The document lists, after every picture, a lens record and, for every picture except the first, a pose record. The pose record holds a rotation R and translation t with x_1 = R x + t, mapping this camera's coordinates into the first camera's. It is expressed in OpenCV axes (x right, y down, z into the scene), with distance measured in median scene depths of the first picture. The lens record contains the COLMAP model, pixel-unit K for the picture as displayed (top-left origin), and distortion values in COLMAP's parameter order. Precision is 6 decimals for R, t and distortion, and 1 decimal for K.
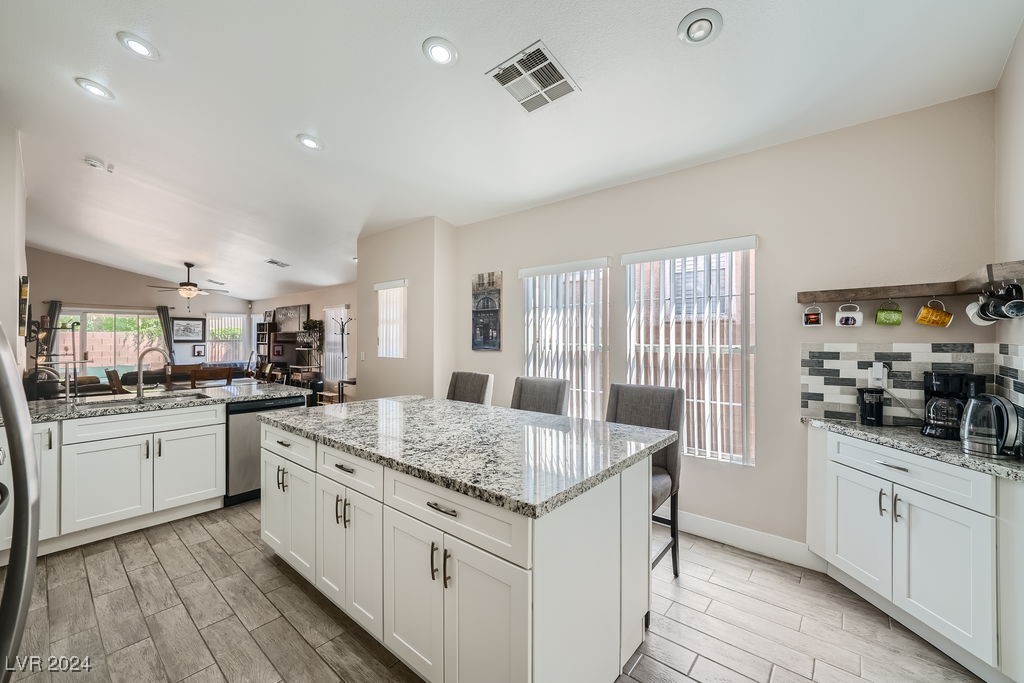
lens RADIAL K [[406.4, 0, 507.3], [0, 406.4, 342.0], [0, 0, 1]] dist [-0.011703, 0.004606]
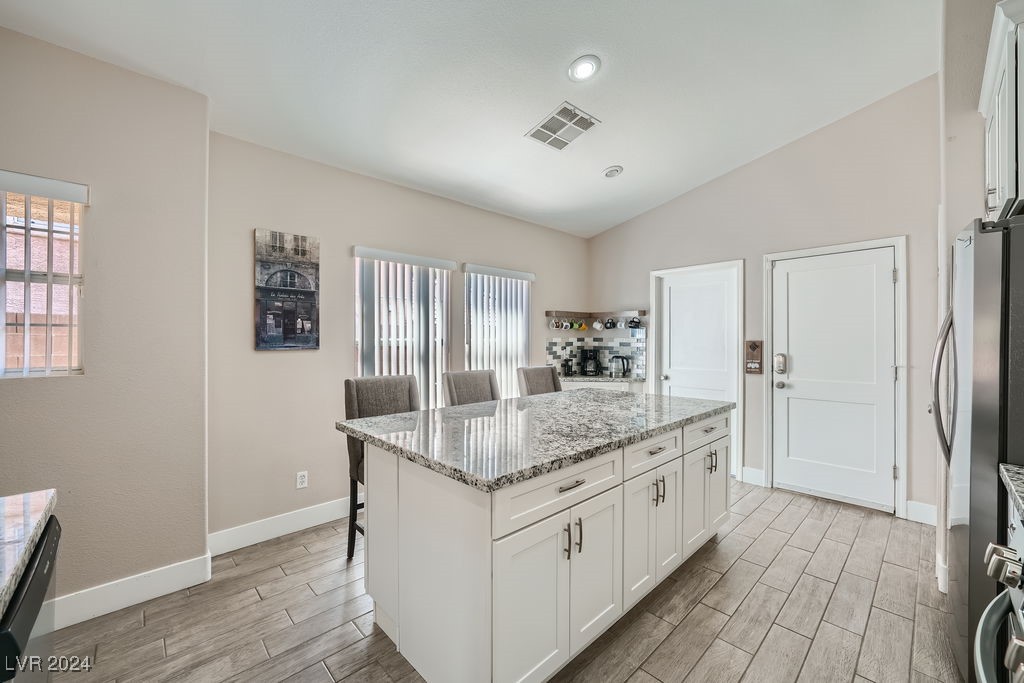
lens RADIAL K [[406.4, 0, 505.4], [0, 406.4, 343.5], [0, 0, 1]] dist [-0.011703, 0.004606]
pose [[0.111756, -0.005643, 0.993720, -0.658396], [0.007403, 0.999961, 0.004845, 0.010296], [-0.993708, 0.006815, 0.111793, 0.556636]]
